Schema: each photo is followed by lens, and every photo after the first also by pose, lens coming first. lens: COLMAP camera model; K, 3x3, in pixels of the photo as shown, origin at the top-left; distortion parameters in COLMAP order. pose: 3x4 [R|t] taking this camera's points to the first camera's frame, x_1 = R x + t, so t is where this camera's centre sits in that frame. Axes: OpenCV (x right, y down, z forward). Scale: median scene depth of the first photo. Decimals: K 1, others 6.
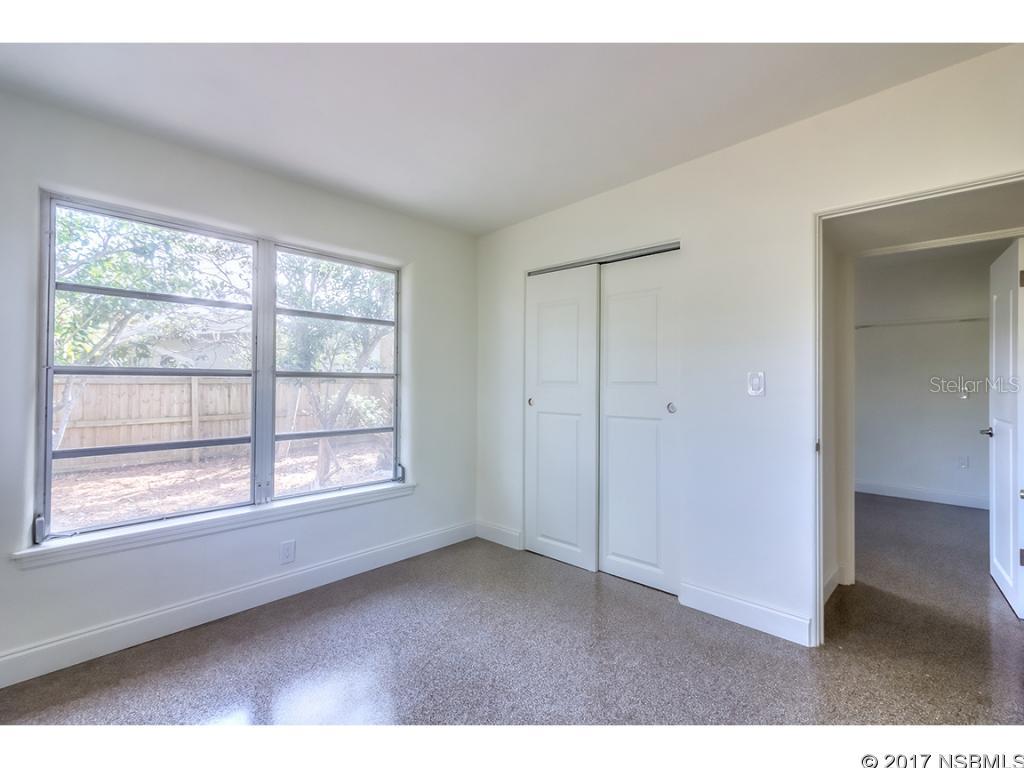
lens RADIAL K [[478.2, 0, 509.9], [0, 478.2, 375.3], [0, 0, 1]] dist [0.001585, 0.000230]
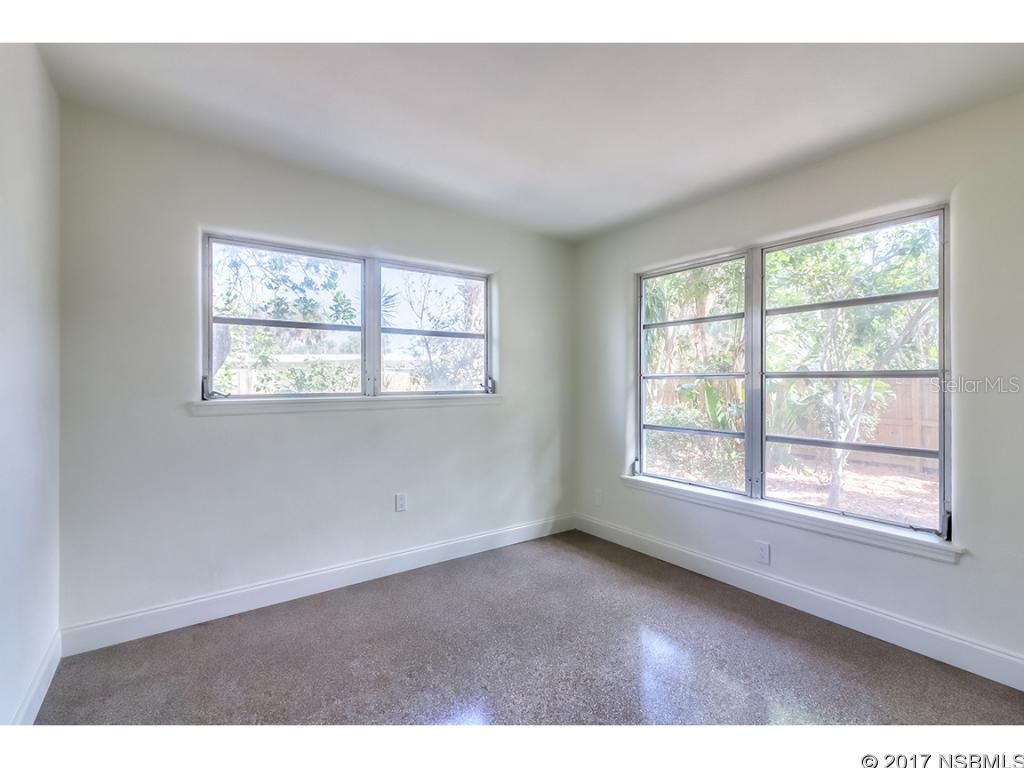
lens RADIAL K [[478.2, 0, 509.9], [0, 478.2, 375.3], [0, 0, 1]] dist [0.001585, 0.000230]
pose [[-0.199500, -0.021499, -0.979662, 0.633550], [0.010620, 0.999653, -0.024101, 0.017214], [0.979840, -0.015212, -0.199203, 0.691510]]
